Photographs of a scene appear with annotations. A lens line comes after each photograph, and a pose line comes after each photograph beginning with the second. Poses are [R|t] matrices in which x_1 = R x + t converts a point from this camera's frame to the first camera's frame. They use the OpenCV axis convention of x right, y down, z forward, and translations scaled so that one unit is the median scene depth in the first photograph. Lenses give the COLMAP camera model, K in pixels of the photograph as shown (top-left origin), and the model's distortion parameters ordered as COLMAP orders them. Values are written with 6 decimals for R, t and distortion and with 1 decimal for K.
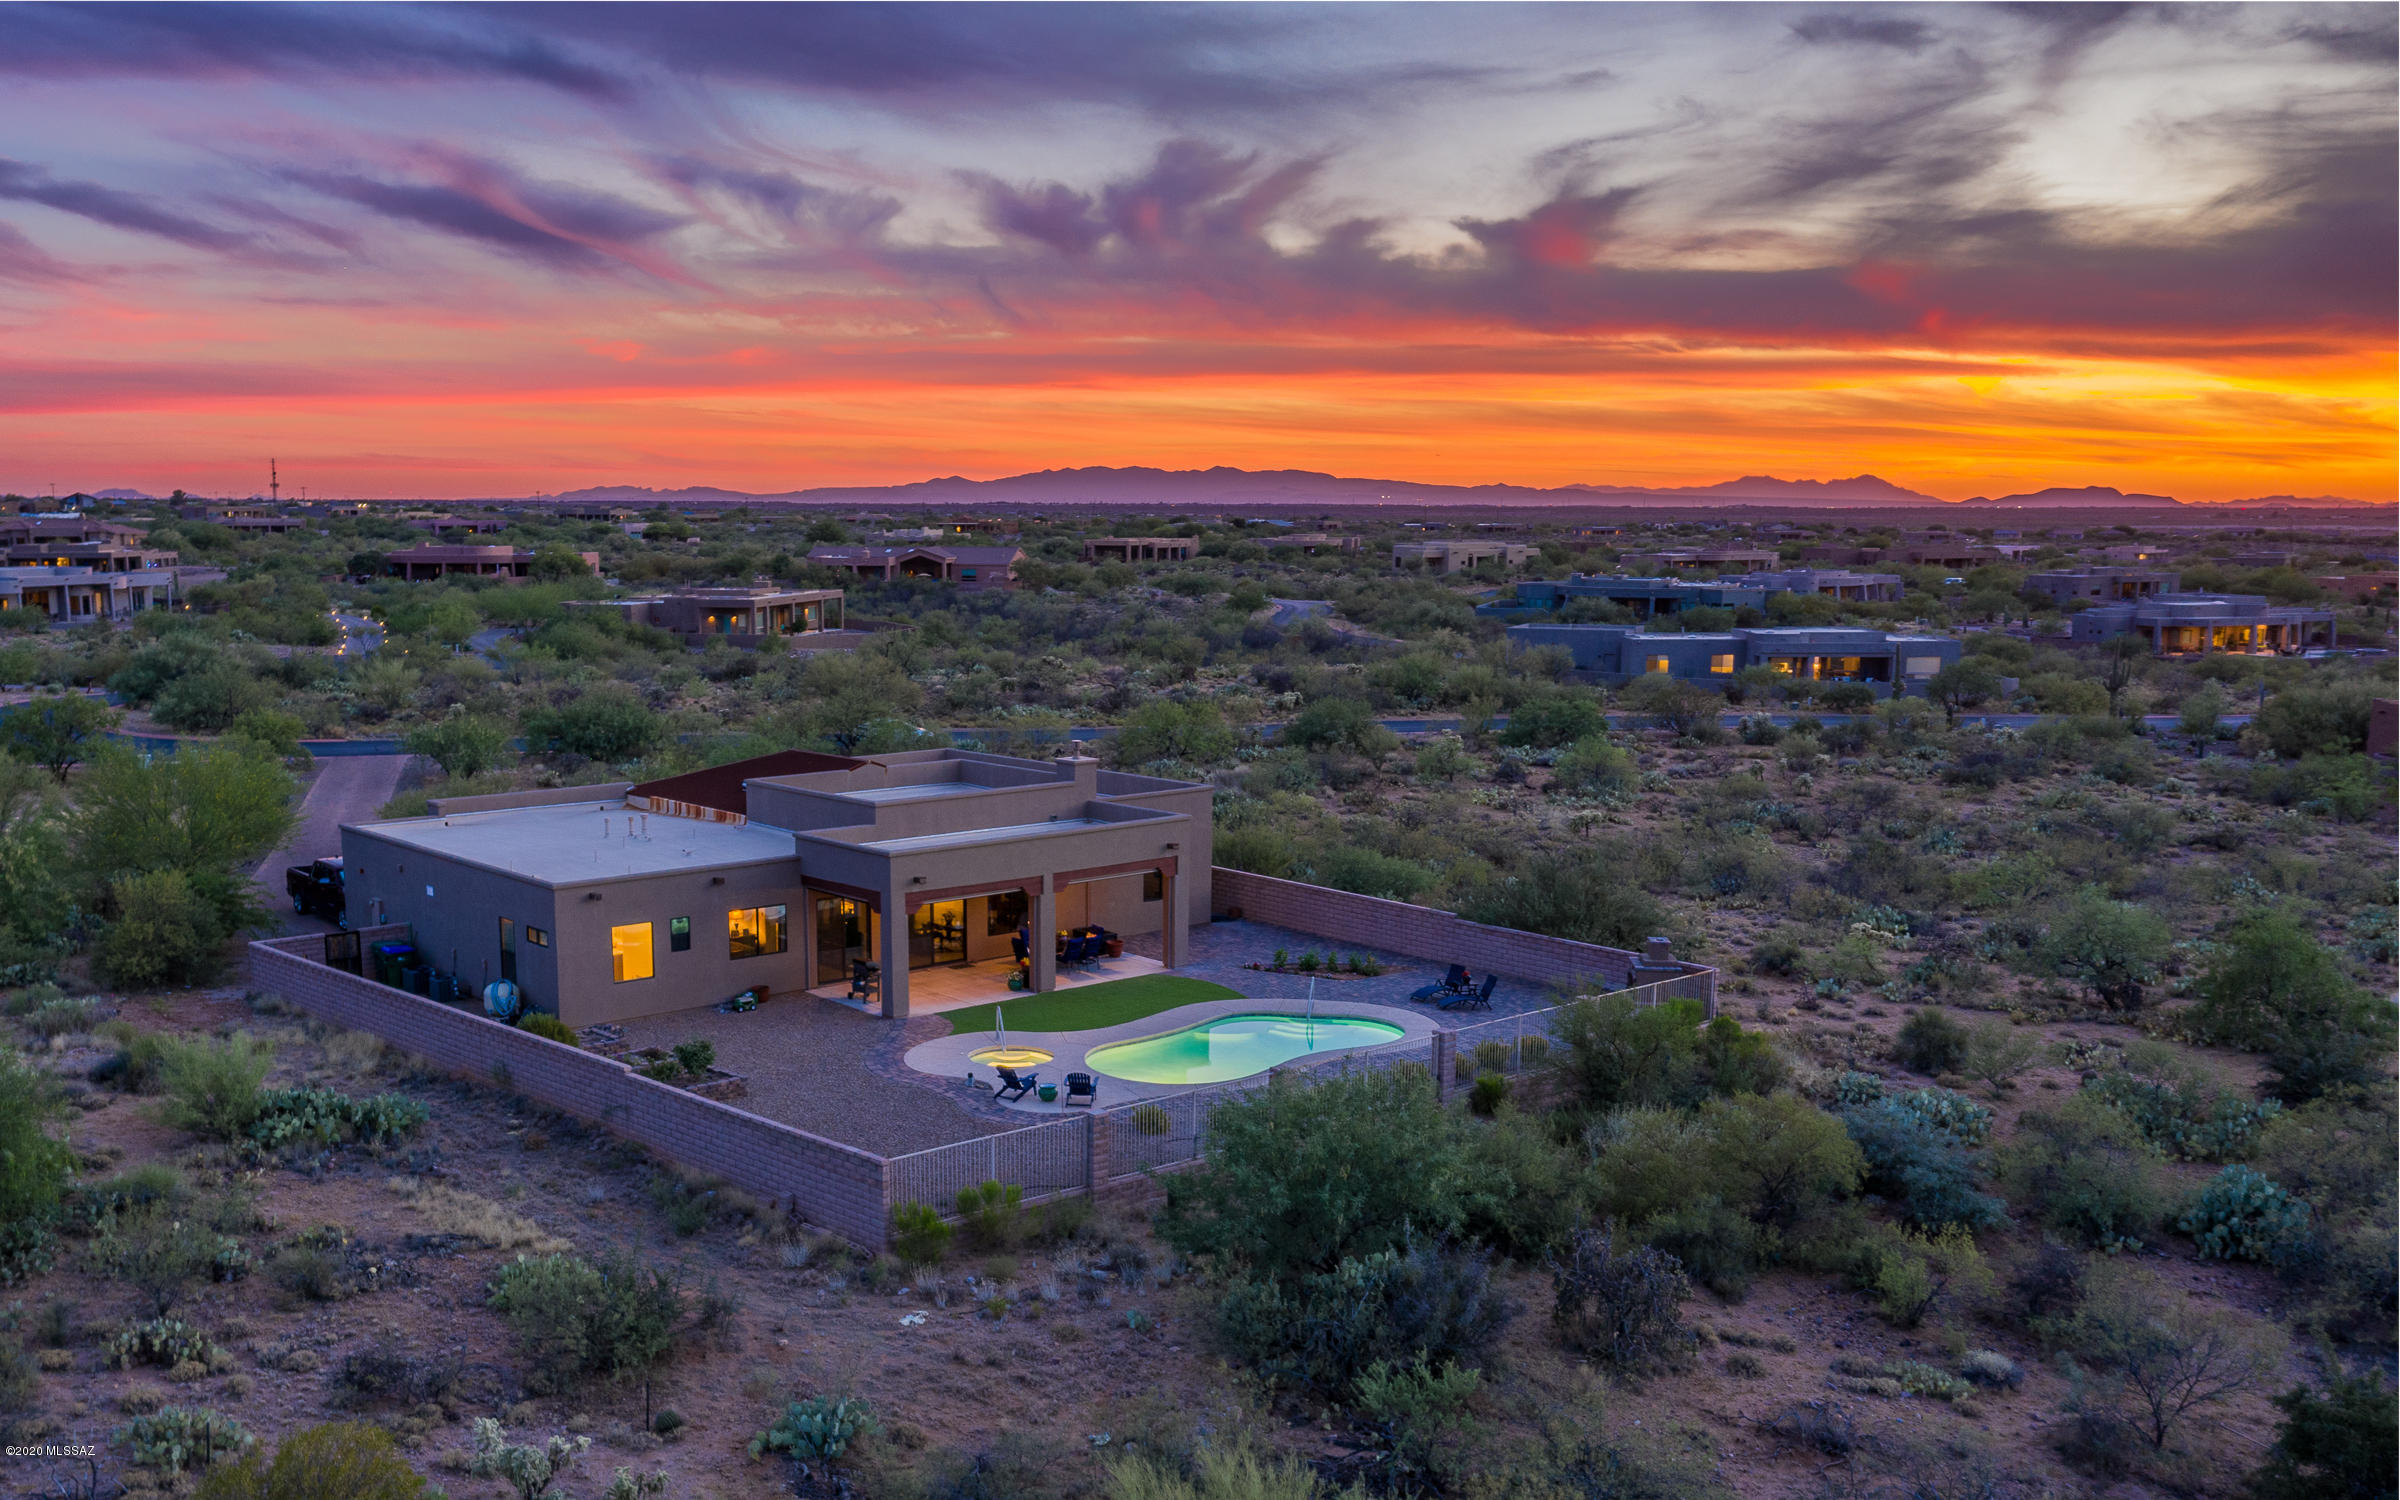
lens RADIAL K [[2227.7, 0, 1021.6], [0, 2227.7, 752.1], [0, 0, 1]] dist [-0.005394, -0.003815]
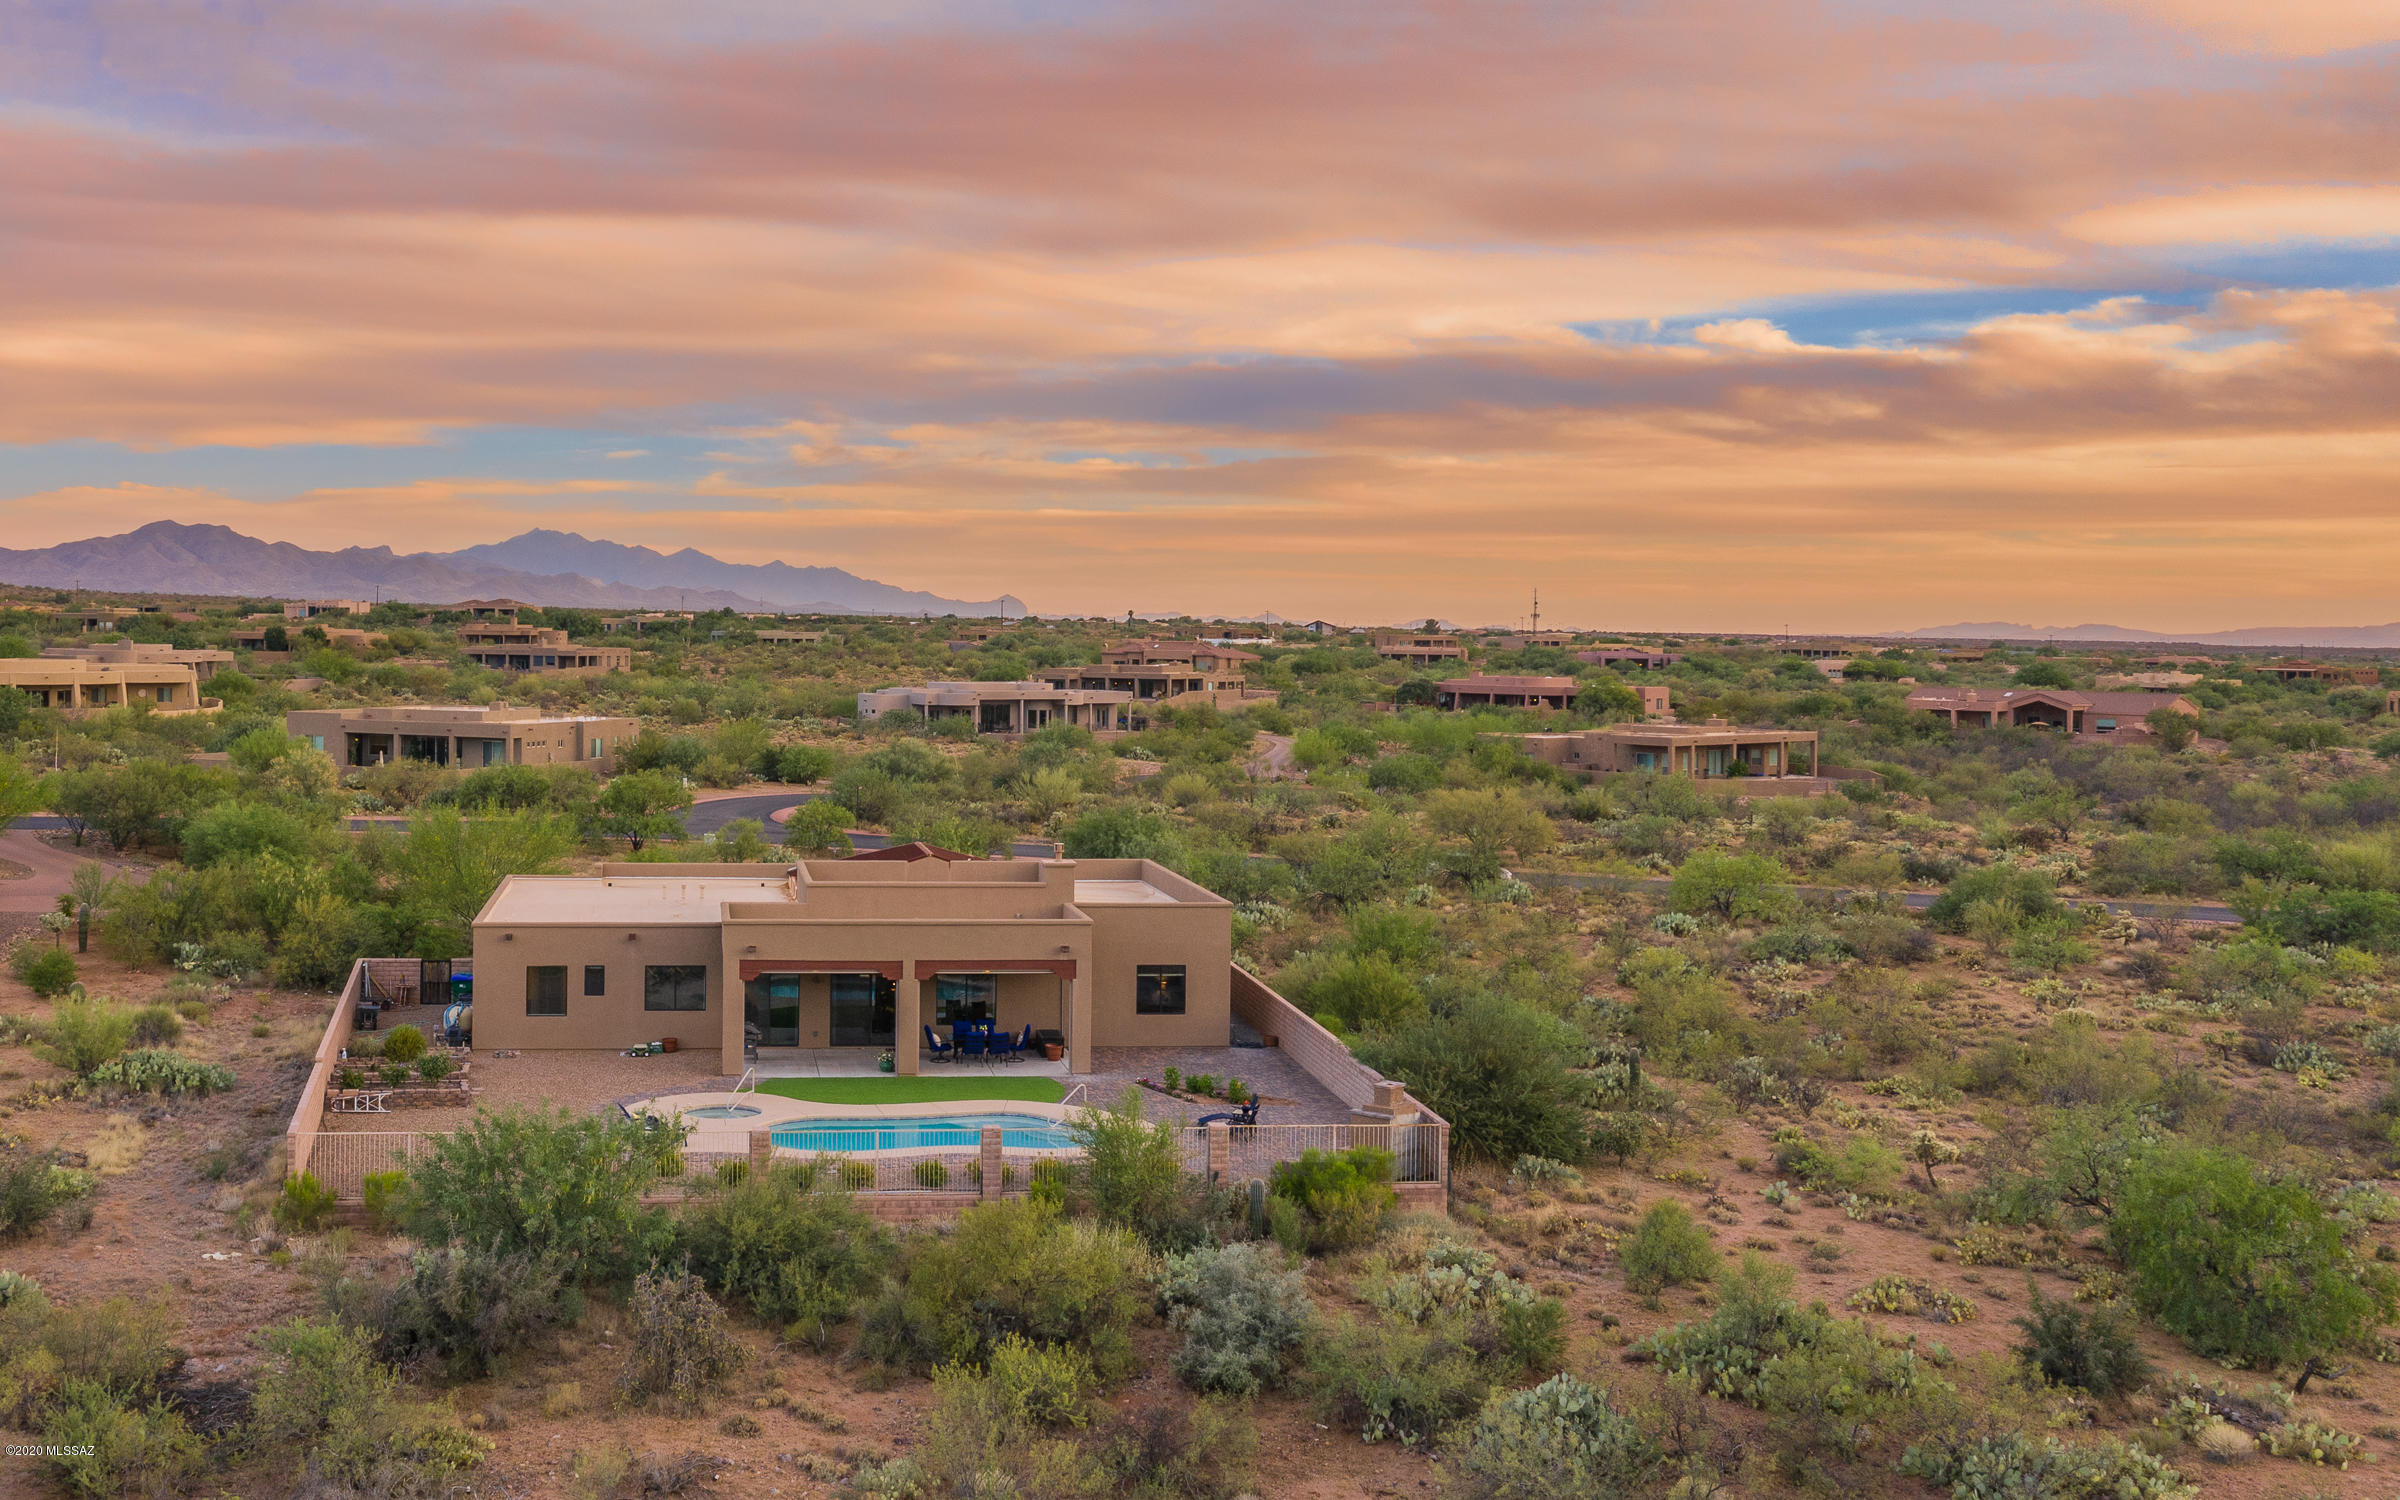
lens RADIAL K [[2442.3, 0, 902.5], [0, 2442.3, 745.8], [0, 0, 1]] dist [-0.005835, -0.004780]
pose [[0.825899, 0.037256, -0.562586, 0.175068], [-0.074747, 0.996242, -0.043758, 0.001362], [0.558841, 0.078191, 0.825580, 0.013757]]
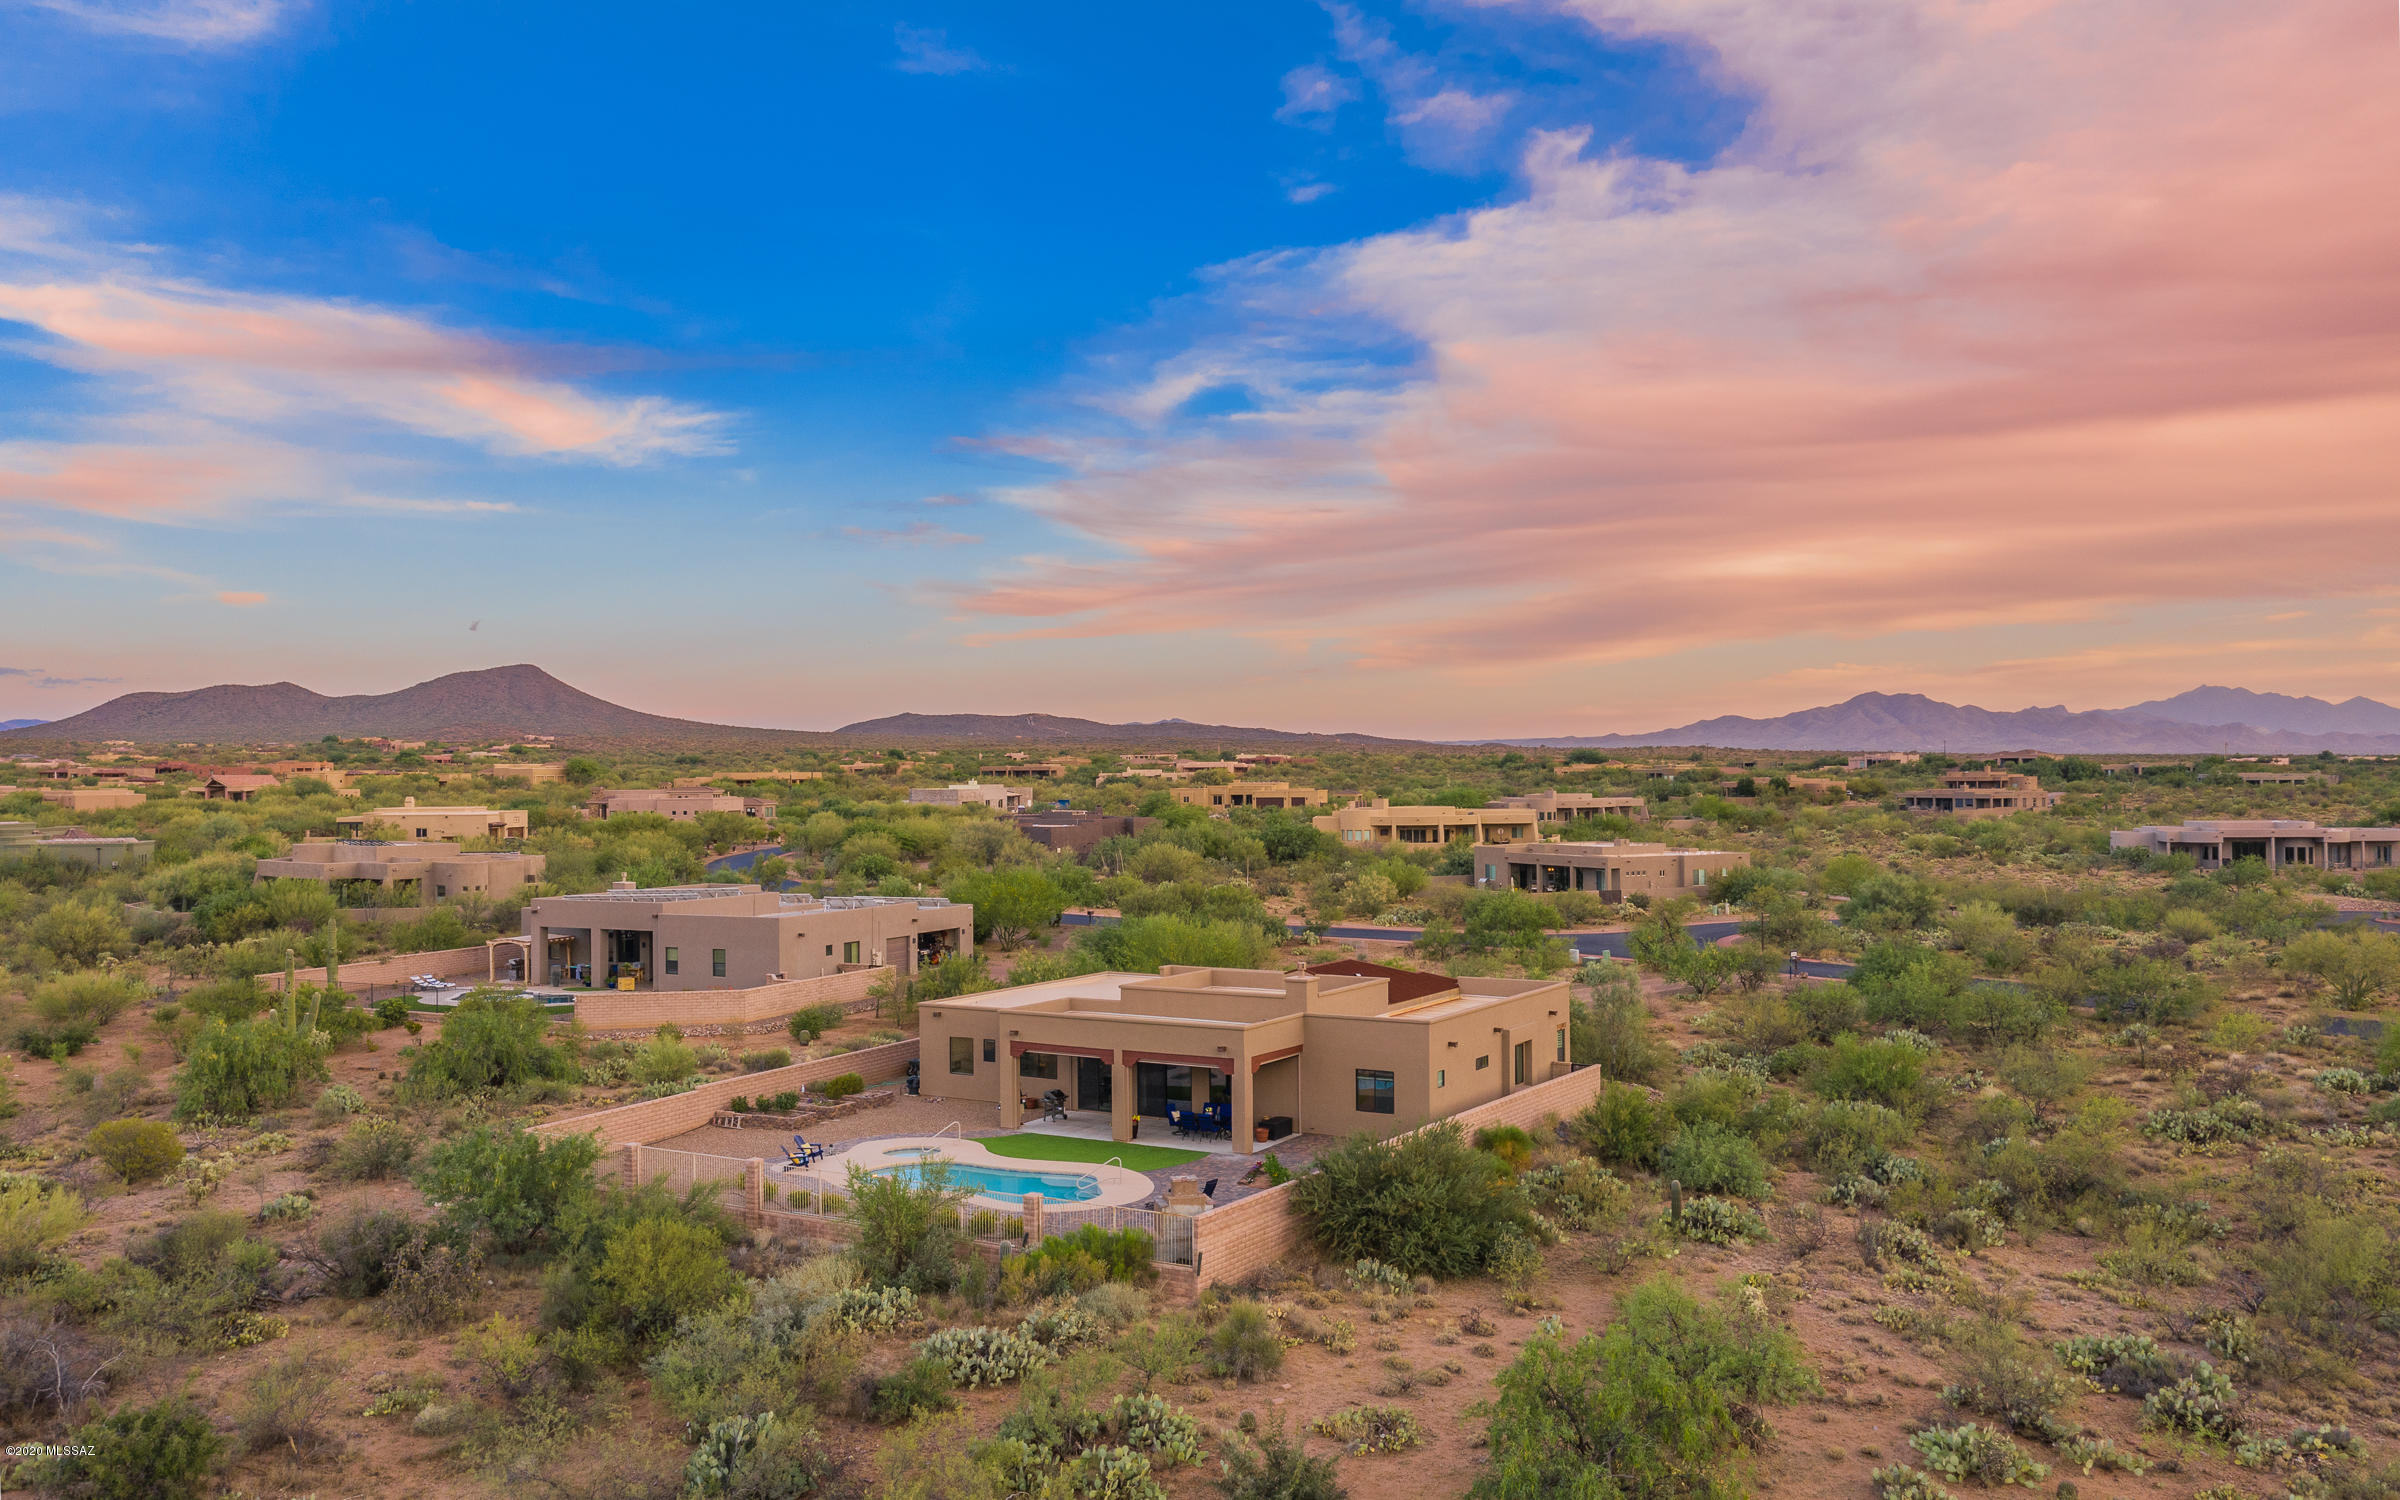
lens RADIAL K [[1934.0, 0, 1200.0], [0, 1934.0, 750.0], [0, 0, 1]] dist [-0.000183, -0.059857]
pose [[0.331127, -0.014375, -0.943477, 0.295778], [-0.098221, 0.993927, -0.049616, -0.018327], [0.938460, 0.109098, 0.327704, 0.177942]]
